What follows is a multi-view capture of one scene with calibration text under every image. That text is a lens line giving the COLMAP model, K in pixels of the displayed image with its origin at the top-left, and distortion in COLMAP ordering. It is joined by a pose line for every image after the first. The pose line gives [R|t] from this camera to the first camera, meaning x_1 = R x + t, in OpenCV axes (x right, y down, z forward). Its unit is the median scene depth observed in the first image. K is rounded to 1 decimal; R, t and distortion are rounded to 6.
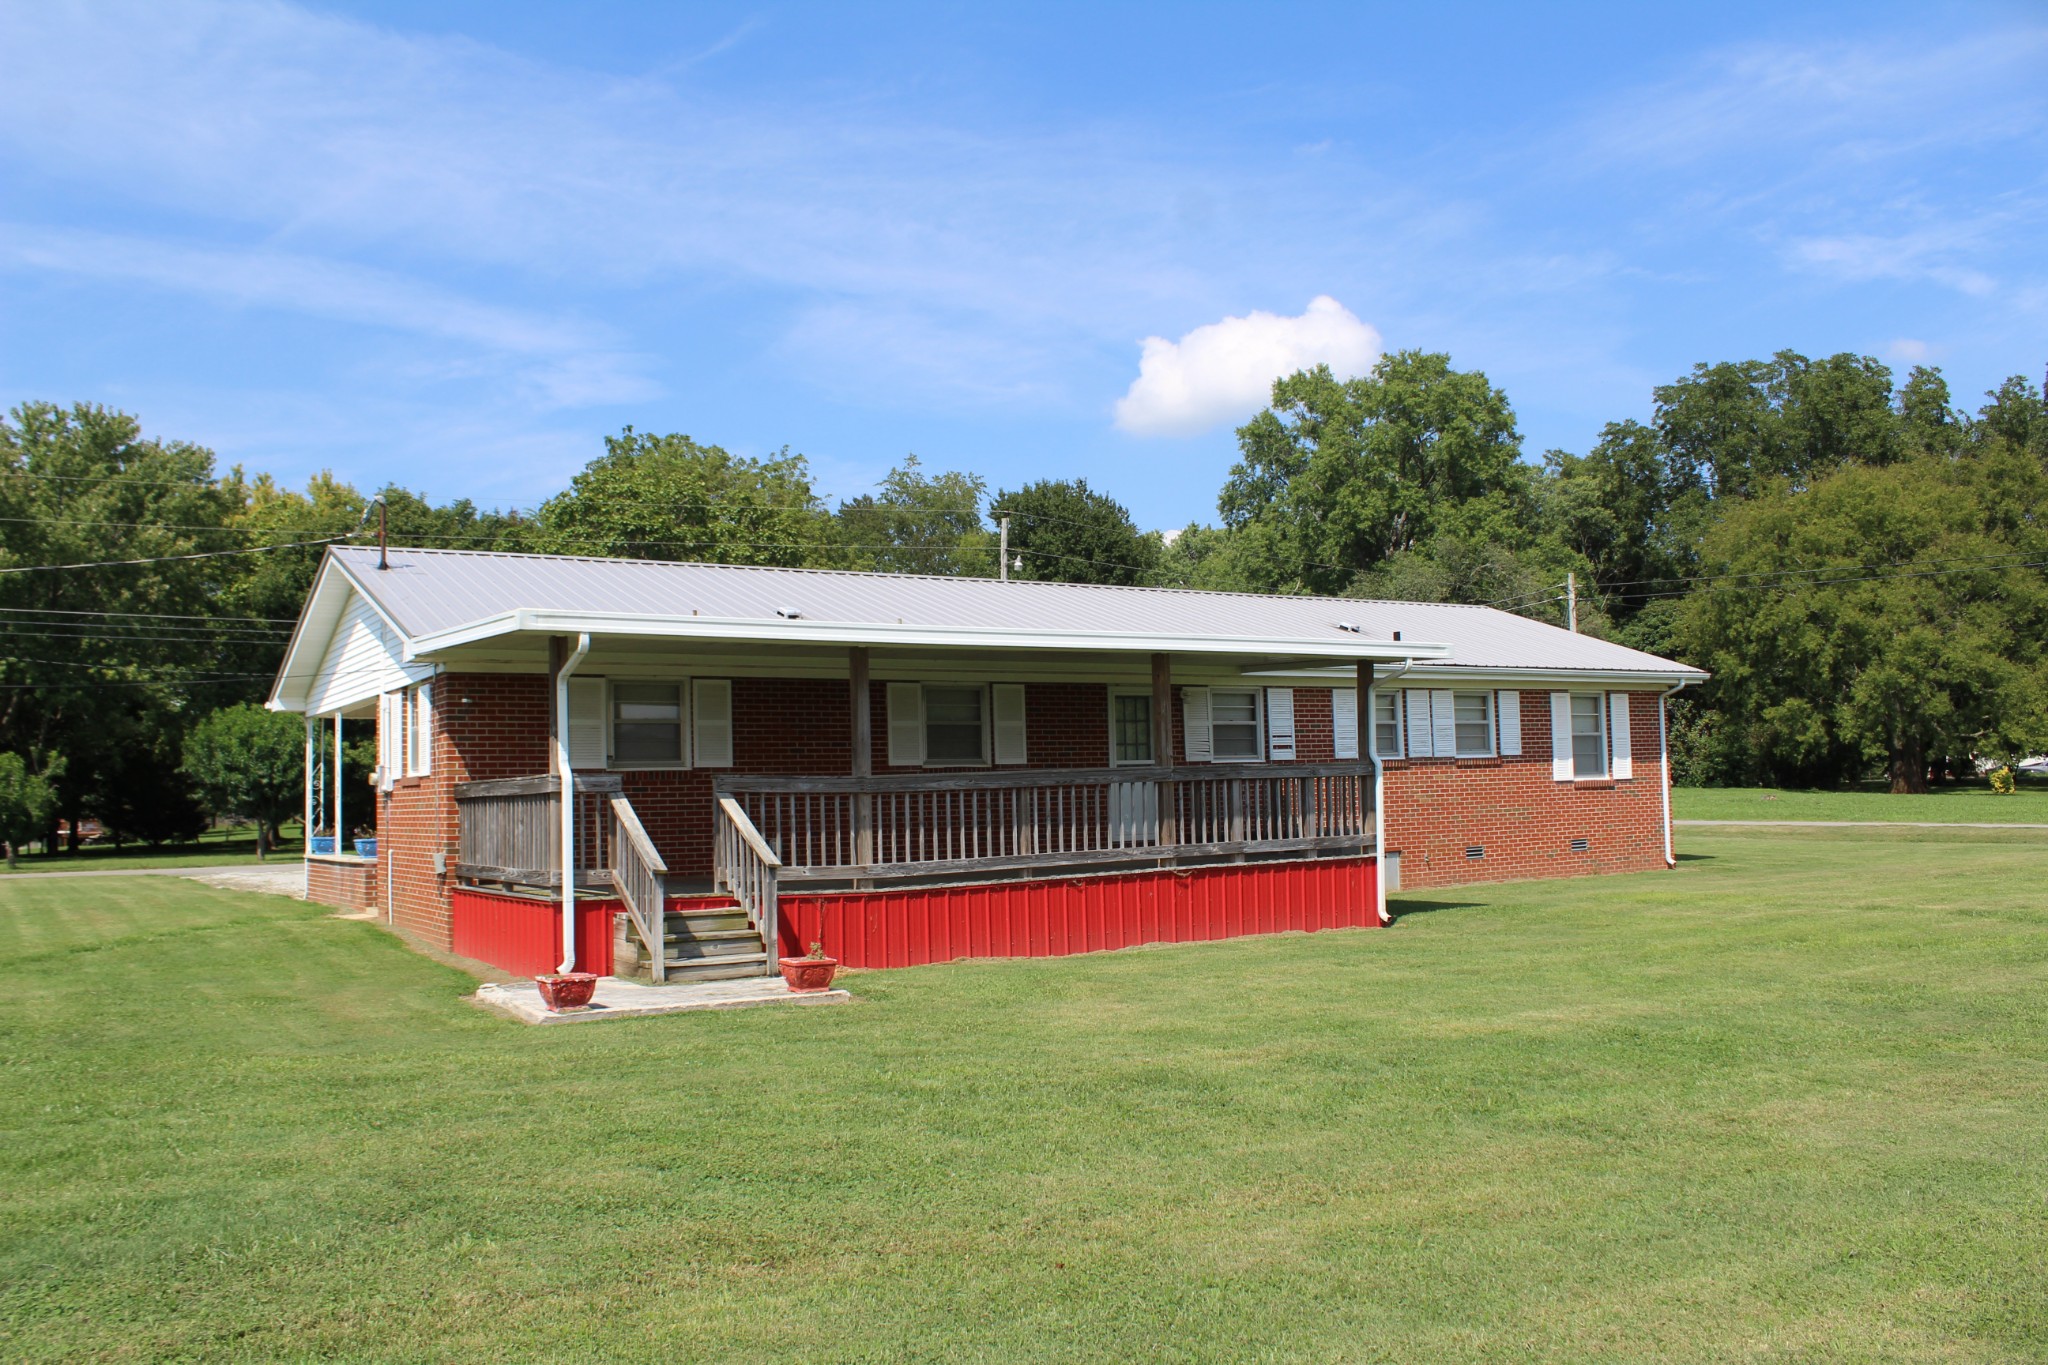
lens RADIAL K [[1707.8, 0, 991.1], [0, 1707.8, 681.8], [0, 0, 1]] dist [-0.000811, -0.001114]
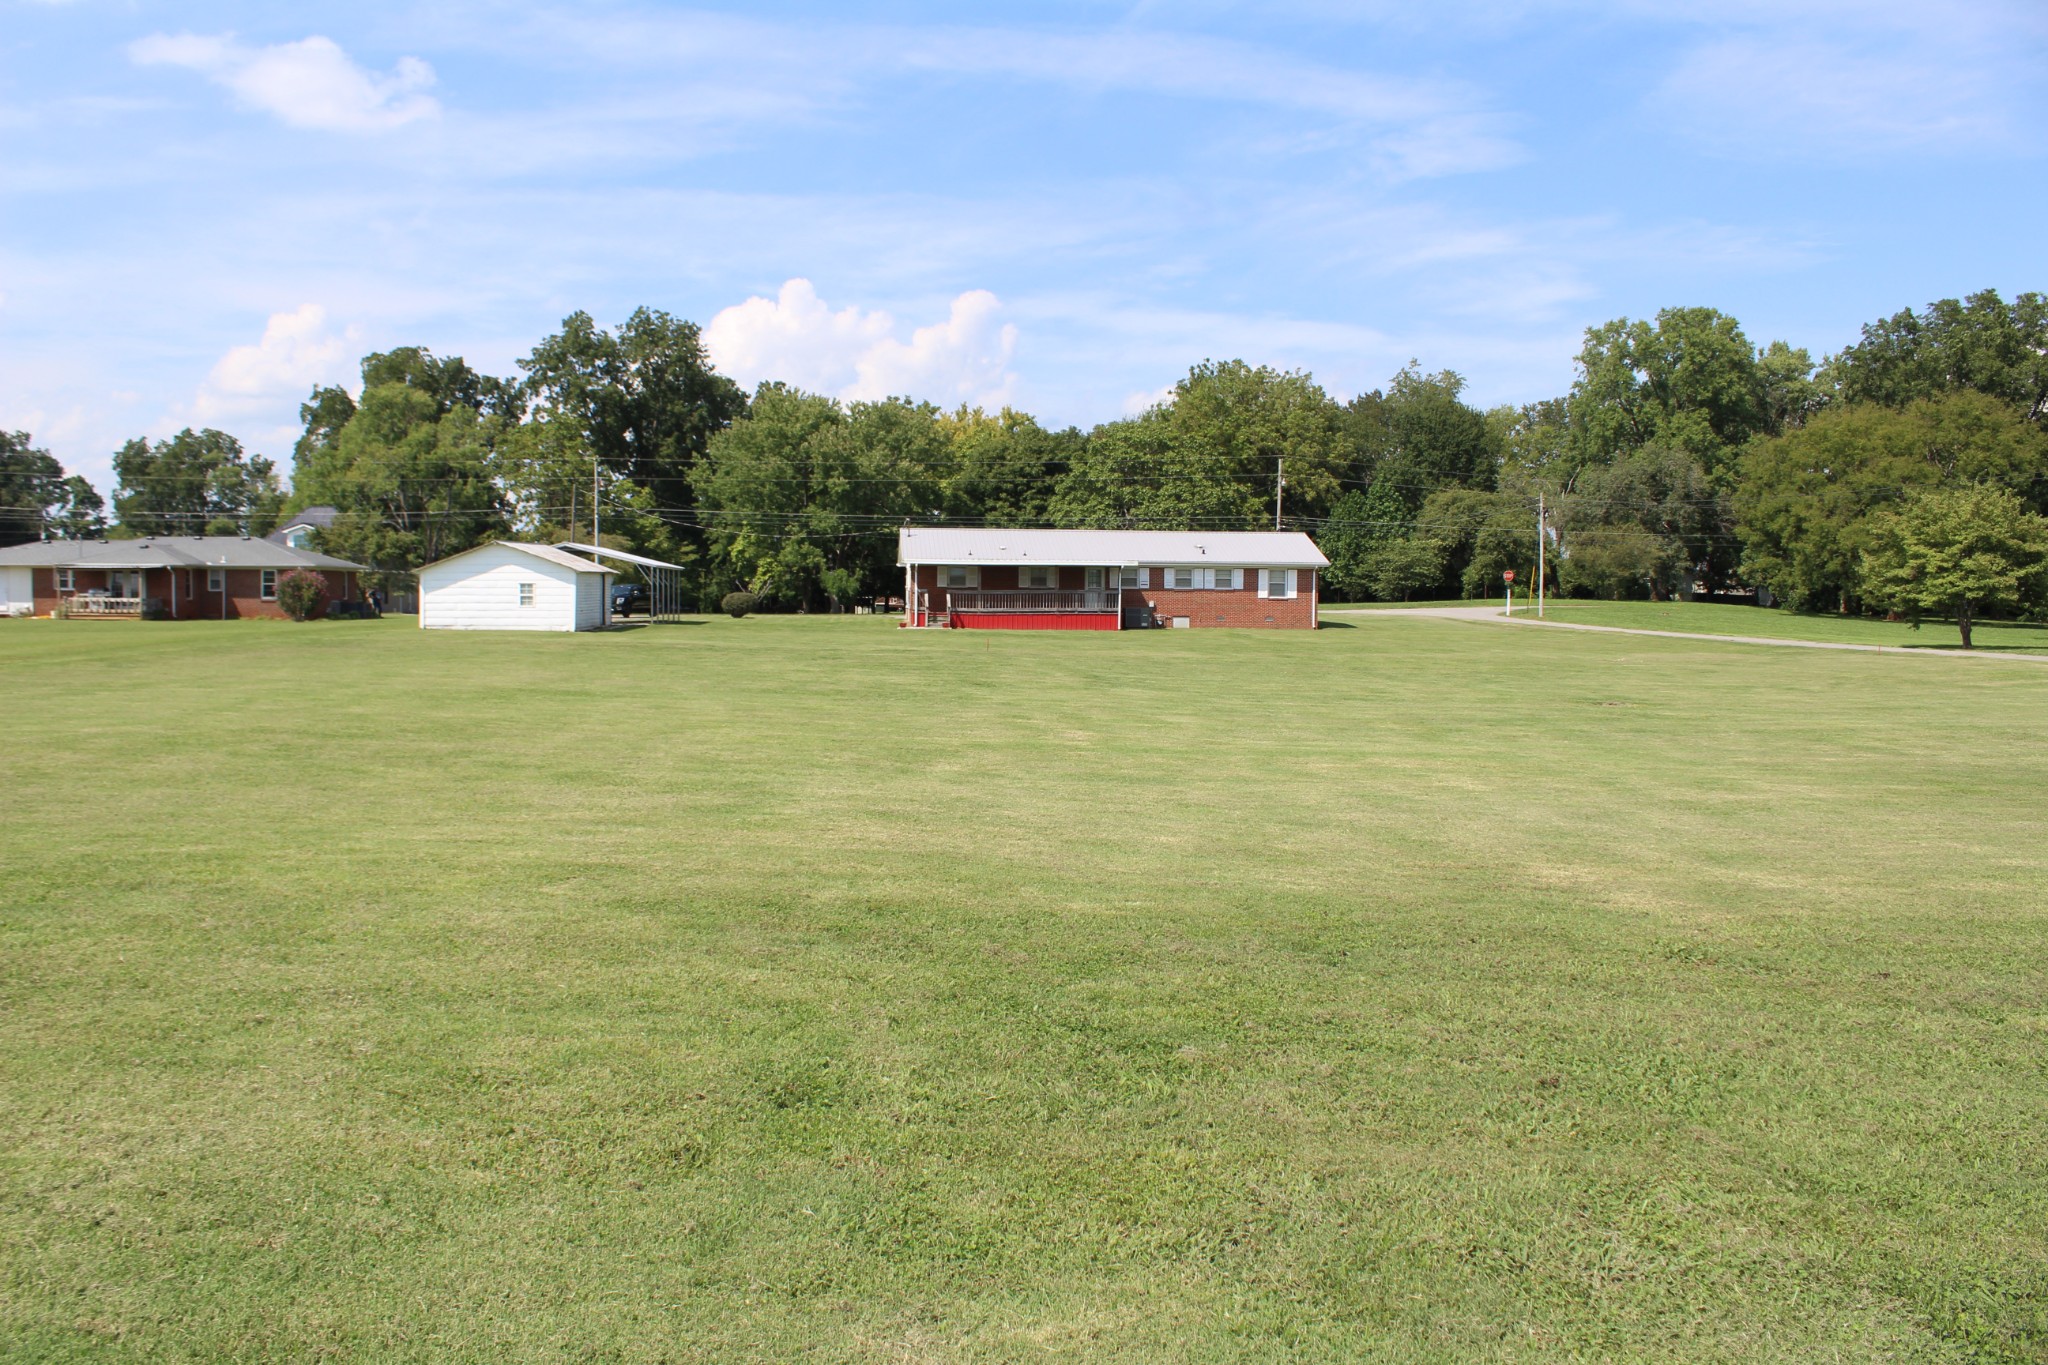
lens RADIAL K [[1707.8, 0, 991.1], [0, 1707.8, 681.8], [0, 0, 1]] dist [-0.000811, -0.001114]
pose [[0.895500, 0.053104, -0.441882, 0.702674], [-0.001474, 0.993205, 0.116373, -0.082514], [0.445059, -0.103560, 0.889493, -1.093734]]
